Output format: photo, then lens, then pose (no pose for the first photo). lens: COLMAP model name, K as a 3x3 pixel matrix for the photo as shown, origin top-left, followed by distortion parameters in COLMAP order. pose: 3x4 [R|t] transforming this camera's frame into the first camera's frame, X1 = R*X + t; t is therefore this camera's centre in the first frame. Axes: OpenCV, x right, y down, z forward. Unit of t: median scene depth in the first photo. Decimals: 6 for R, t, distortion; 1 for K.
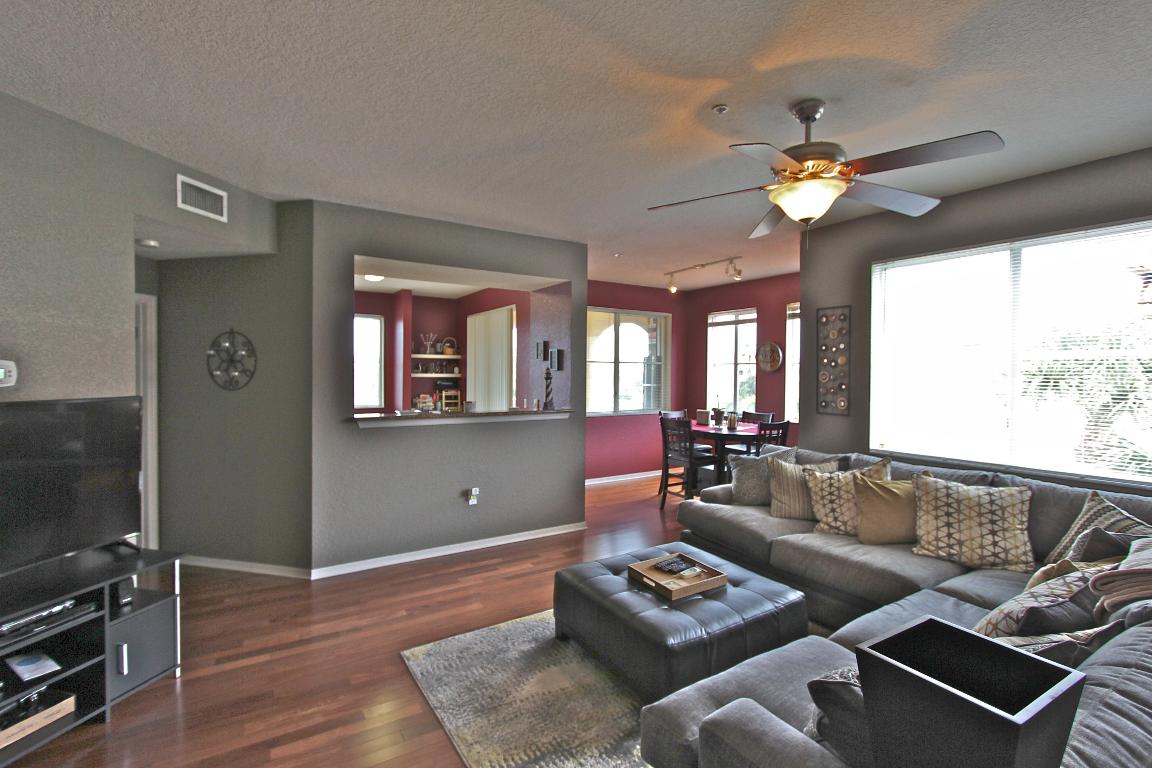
lens RADIAL K [[529.3, 0, 591.8], [0, 529.3, 379.2], [0, 0, 1]] dist [-0.001671, 0.000645]
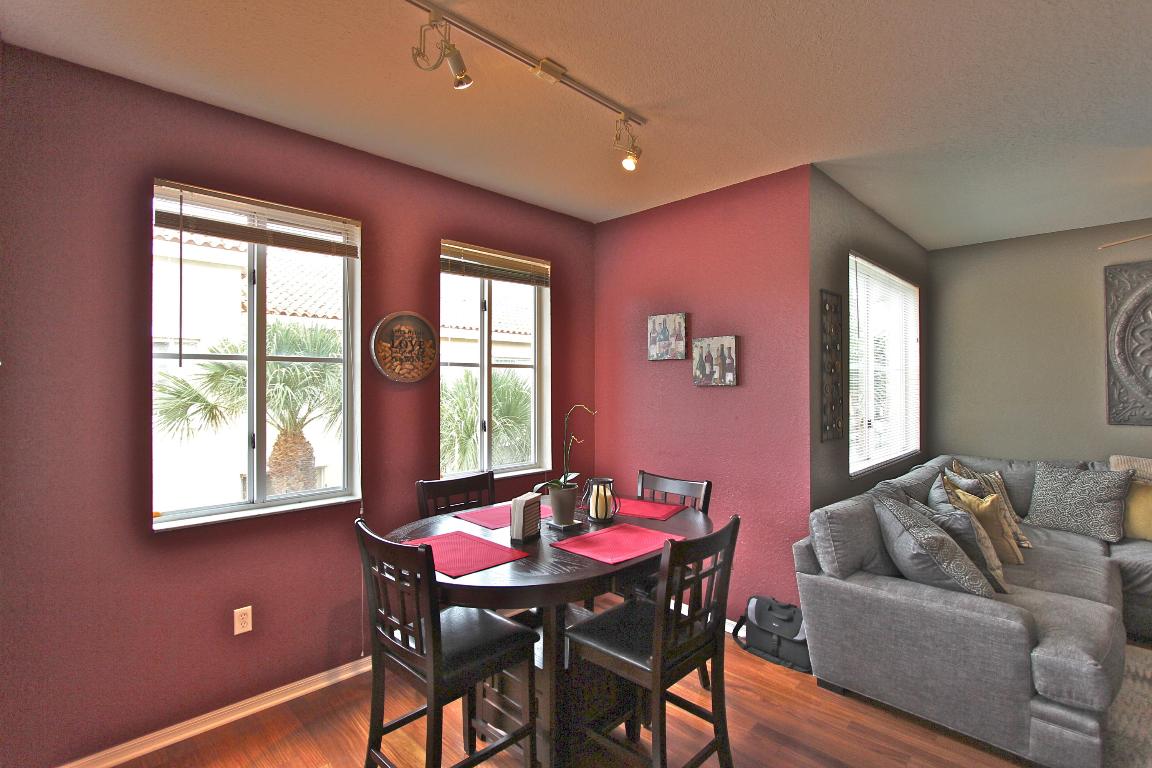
lens RADIAL K [[550.9, 0, 576.5], [0, 550.9, 379.0], [0, 0, 1]] dist [-0.000532, 0.000145]
pose [[-0.201583, 0.005980, 0.979453, -0.205237], [0.019900, 0.999800, -0.002009, -0.019940], [-0.979269, 0.019086, -0.201662, 1.519528]]
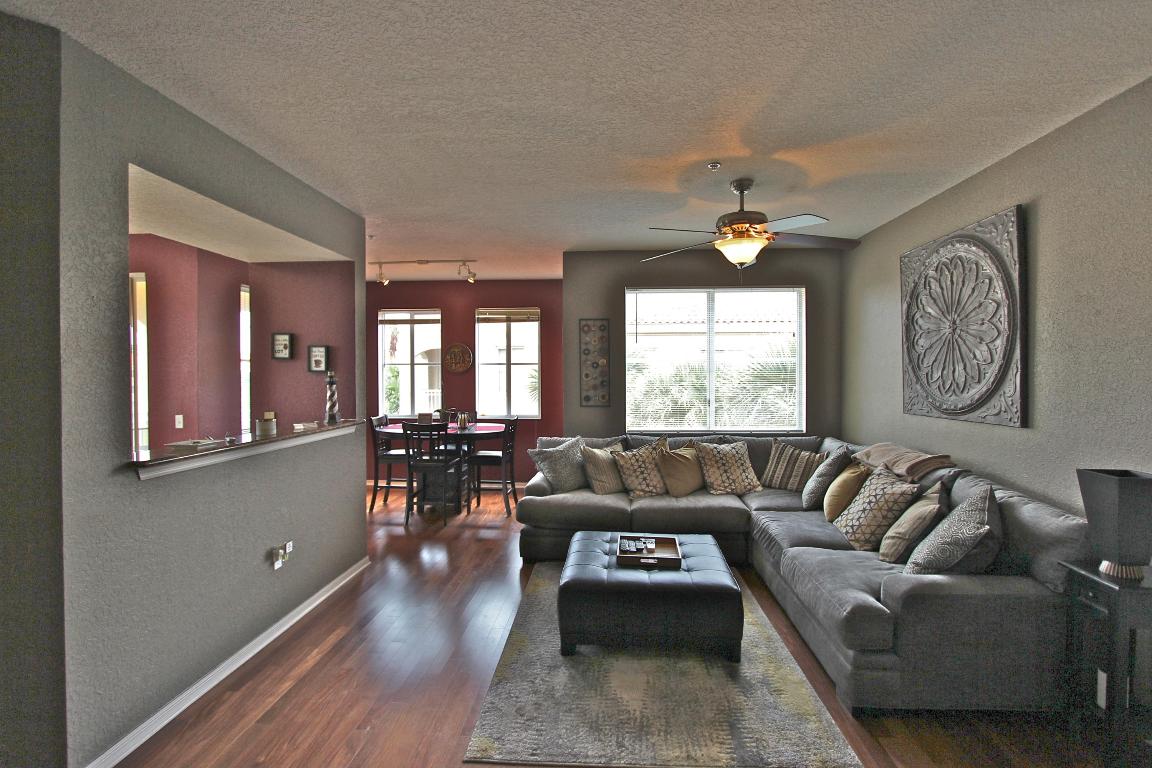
lens RADIAL K [[529.3, 0, 591.8], [0, 529.3, 379.2], [0, 0, 1]] dist [-0.001671, 0.000645]
pose [[0.606678, -0.019035, 0.794720, -0.528556], [0.018752, 0.999778, 0.009631, -0.008760], [-0.794727, 0.009060, 0.606900, 0.259054]]
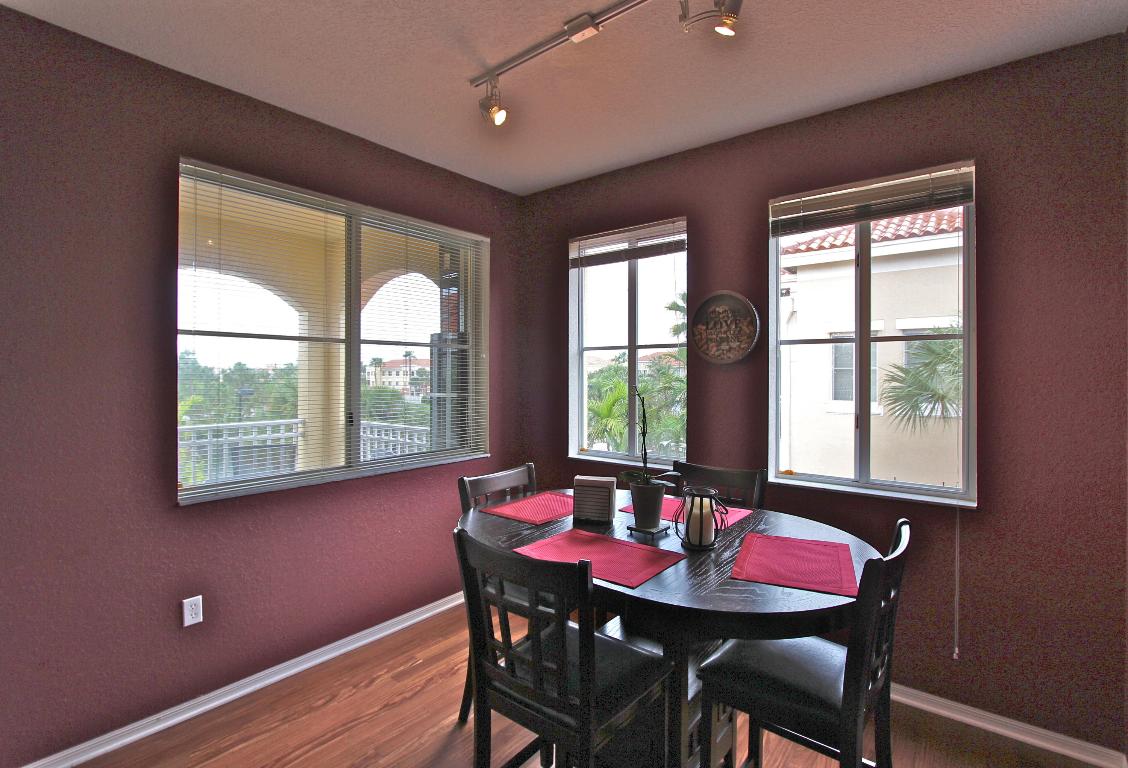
lens RADIAL K [[538.3, 0, 566.2], [0, 538.3, 385.0], [0, 0, 1]] dist [-0.000511, -0.000011]
pose [[0.954078, -0.013535, 0.299253, 0.137222], [0.010100, 0.999864, 0.013022, -0.005153], [-0.299388, -0.009402, 0.954085, 1.001799]]
